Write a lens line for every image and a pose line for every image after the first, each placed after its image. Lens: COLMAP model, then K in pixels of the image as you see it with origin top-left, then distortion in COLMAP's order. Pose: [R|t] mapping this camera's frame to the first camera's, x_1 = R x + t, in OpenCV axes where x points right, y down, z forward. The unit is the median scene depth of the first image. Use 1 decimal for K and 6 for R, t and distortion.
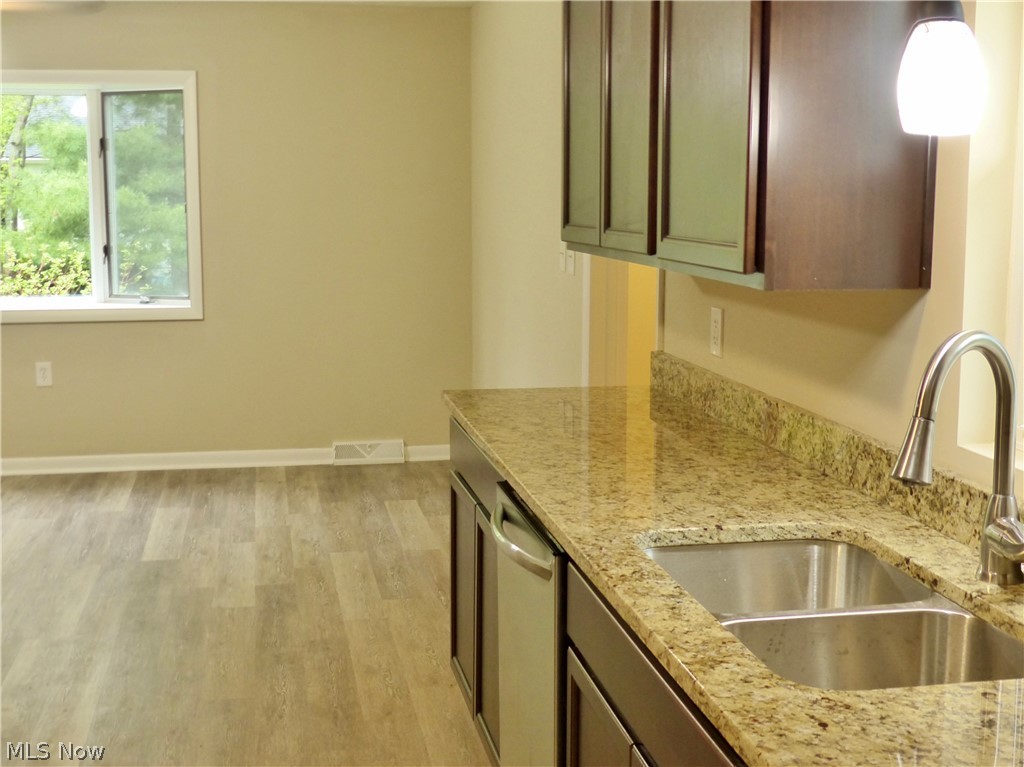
lens RADIAL K [[1336.9, 0, 509.8], [0, 1336.9, 384.7], [0, 0, 1]] dist [-0.020541, 0.000000]
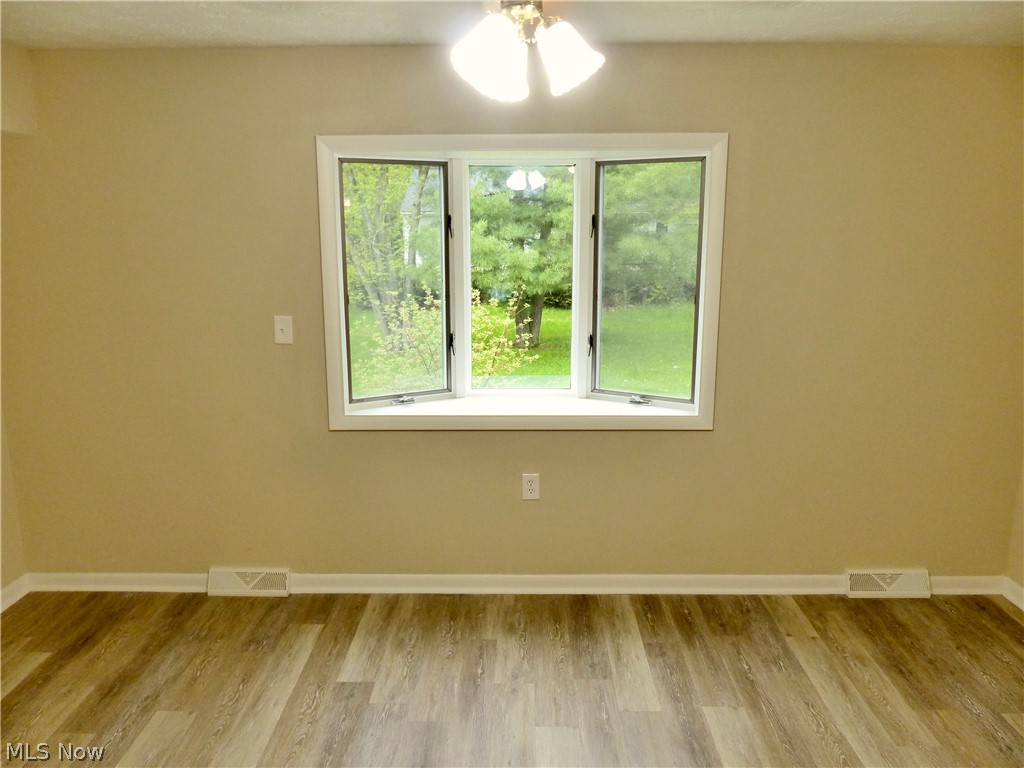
lens RADIAL K [[747.4, 0, 514.1], [0, 747.4, 380.2], [0, 0, 1]] dist [0.005486, 0.002901]
pose [[0.981479, 0.037699, -0.187823, -0.258512], [-0.026543, 0.997750, 0.061561, -0.103879], [0.189721, -0.055435, 0.980272, 0.494759]]
